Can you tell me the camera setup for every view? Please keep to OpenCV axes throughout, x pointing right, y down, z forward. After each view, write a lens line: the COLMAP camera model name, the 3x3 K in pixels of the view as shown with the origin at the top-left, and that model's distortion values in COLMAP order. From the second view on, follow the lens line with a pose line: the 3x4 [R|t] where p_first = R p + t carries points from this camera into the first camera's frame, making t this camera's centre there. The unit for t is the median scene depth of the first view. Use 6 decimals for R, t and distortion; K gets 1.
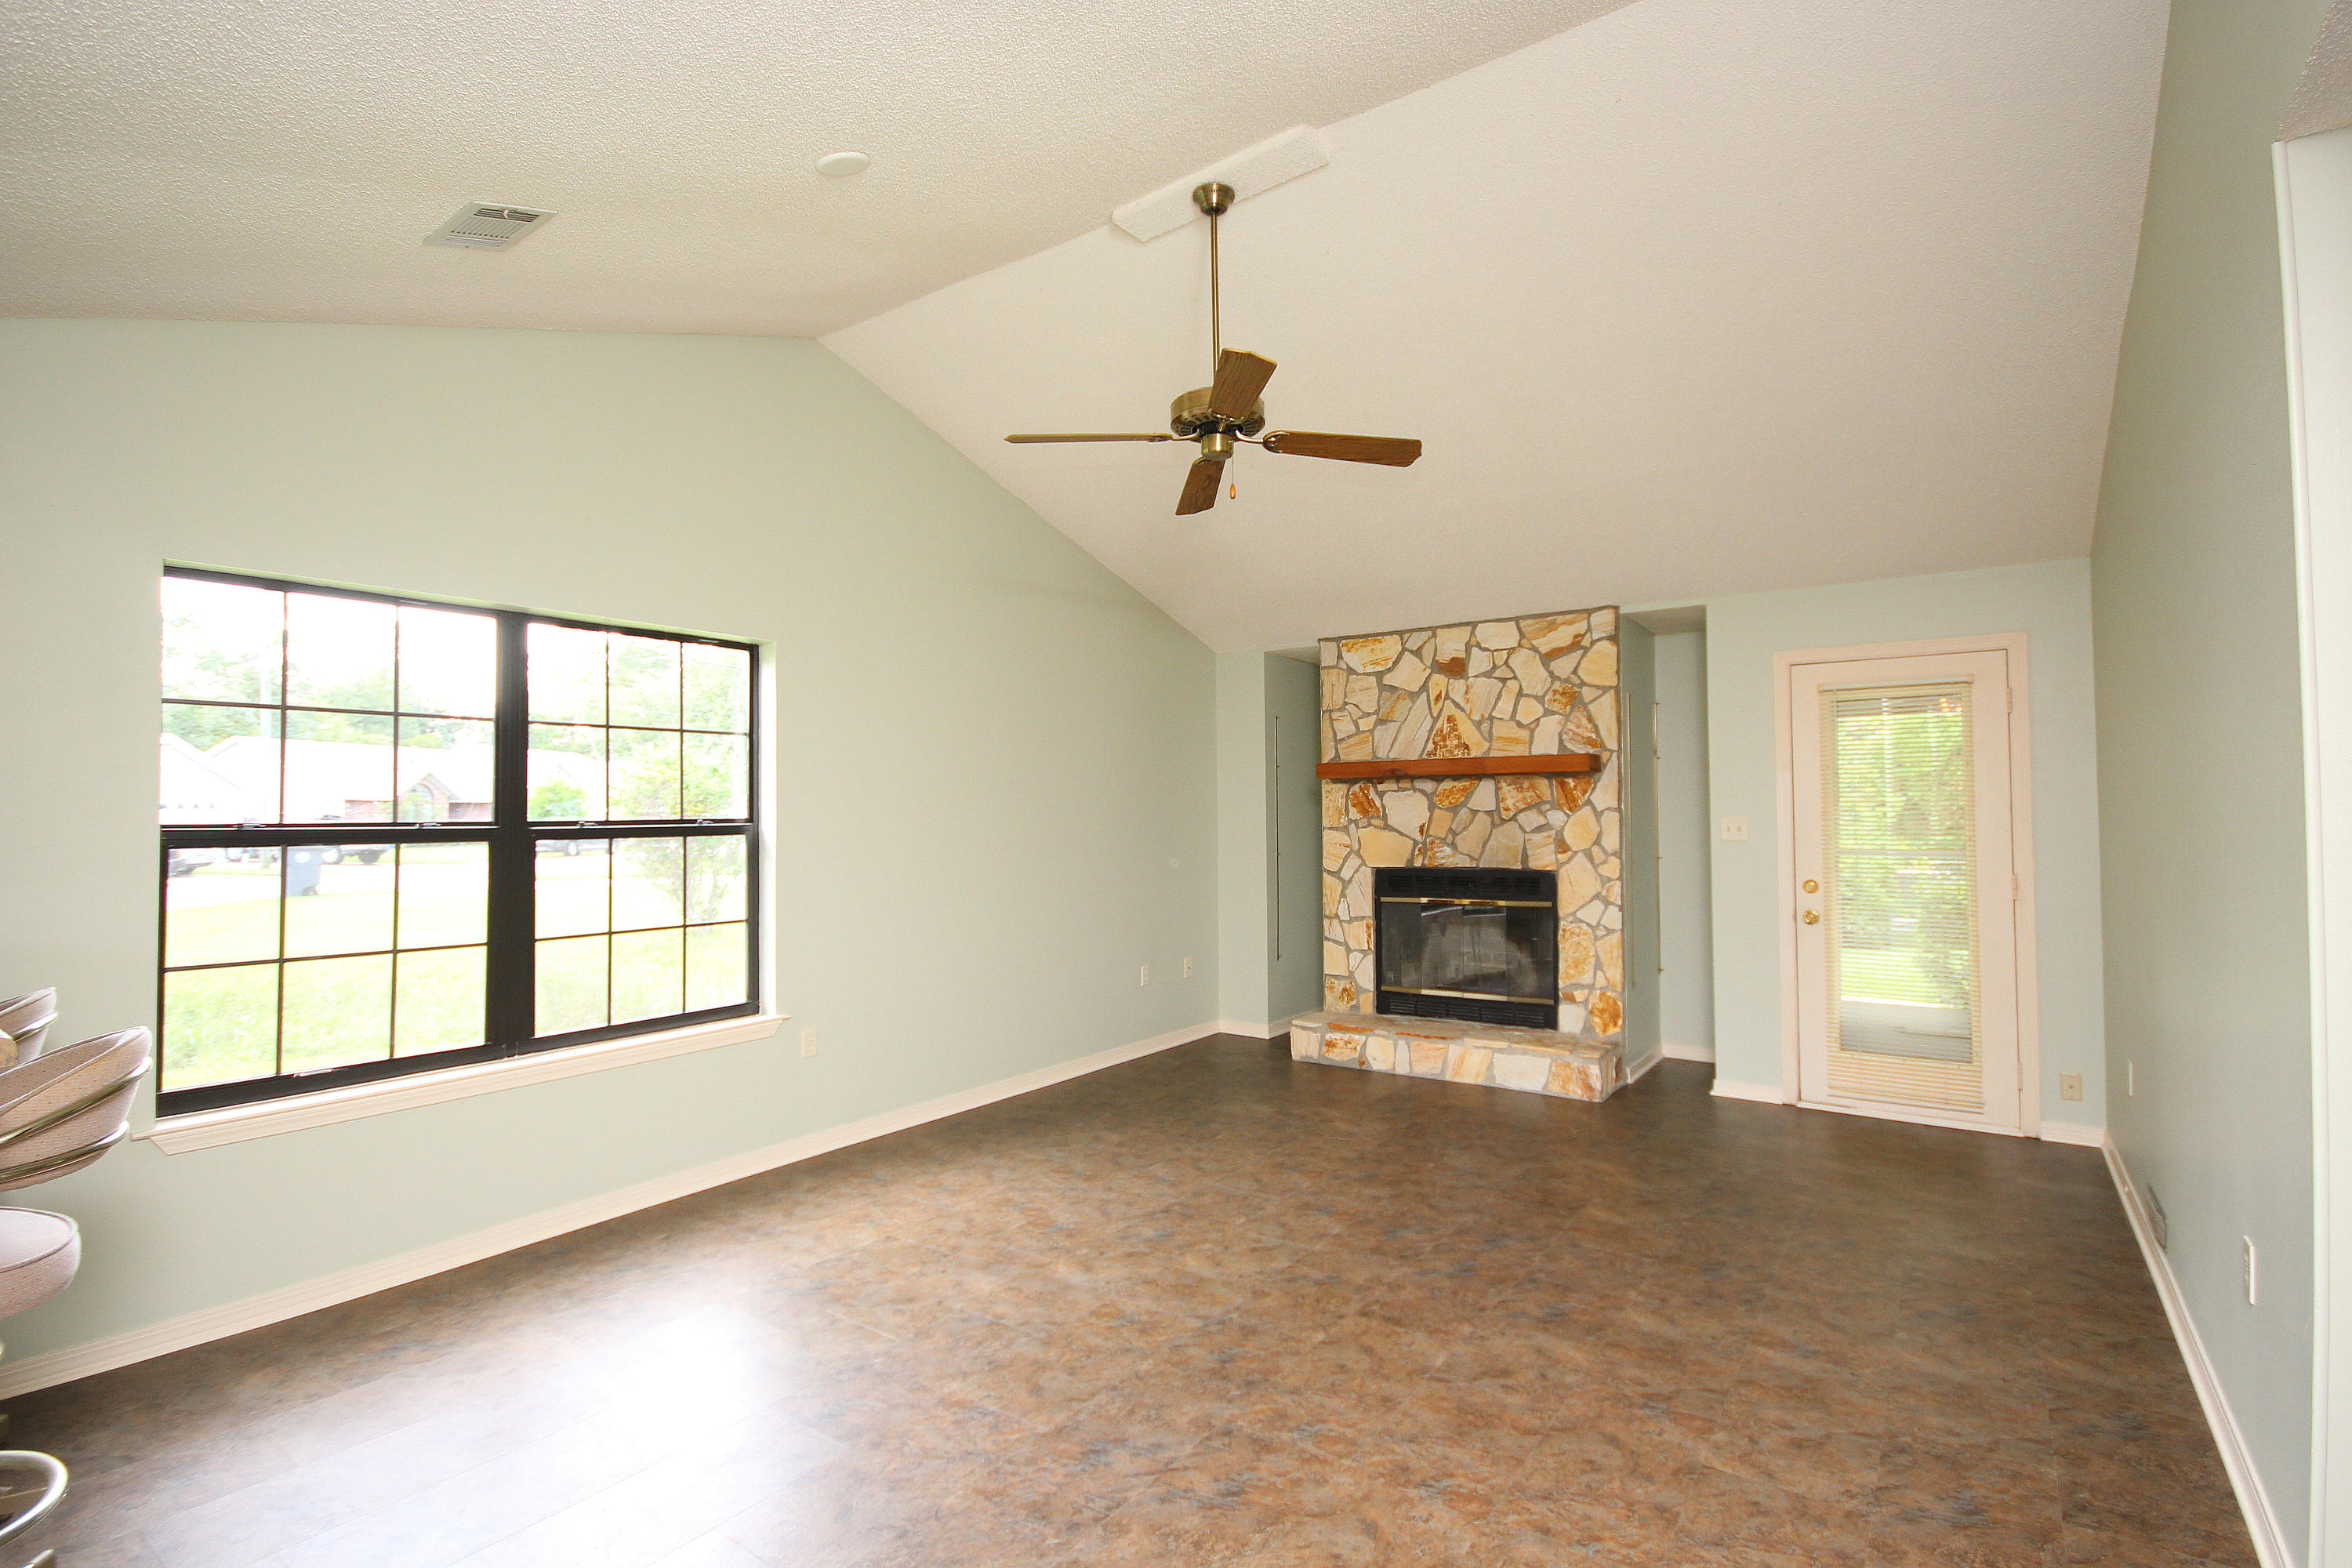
lens RADIAL K [[1092.6, 0, 1186.6], [0, 1092.6, 784.1], [0, 0, 1]] dist [-0.001870, -0.001032]
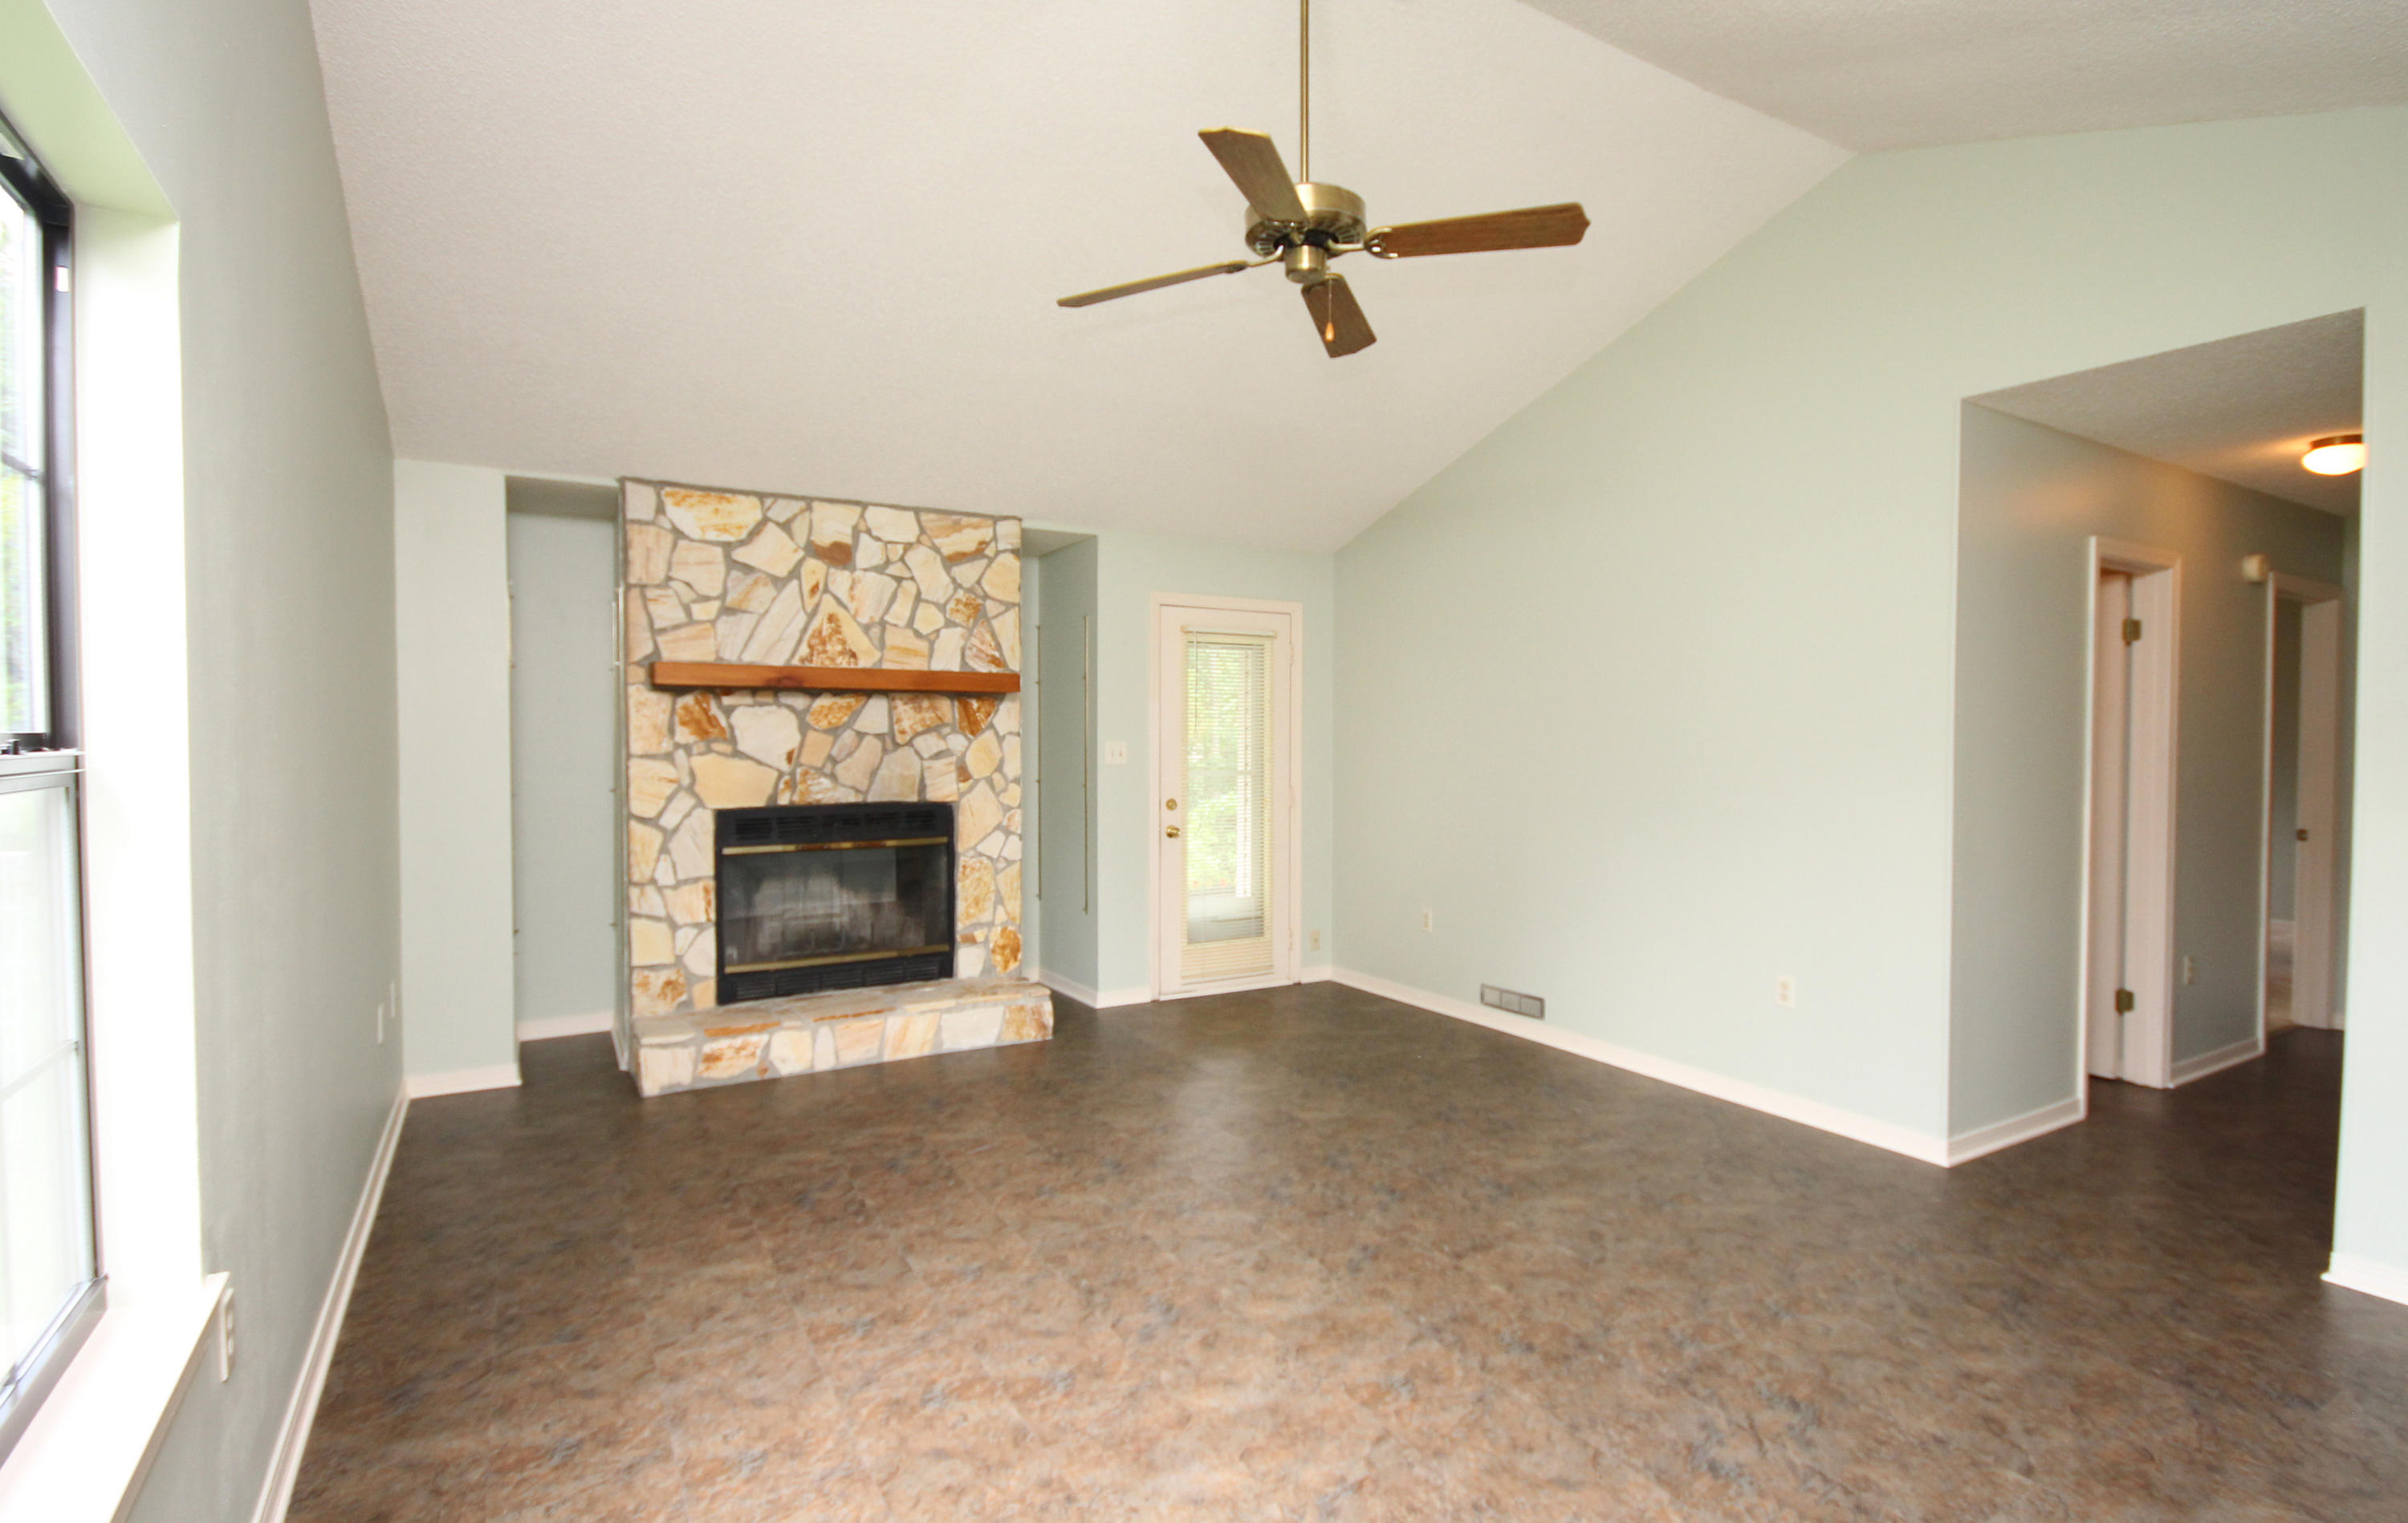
lens RADIAL K [[1167.1, 0, 1204.0], [0, 1167.1, 761.5], [0, 0, 1]] dist [-0.006961, 0.000871]
pose [[0.396152, -0.010027, 0.918130, -0.461764], [-0.030974, 0.999225, 0.024277, 0.016973], [-0.917662, -0.038056, 0.395535, 0.435971]]
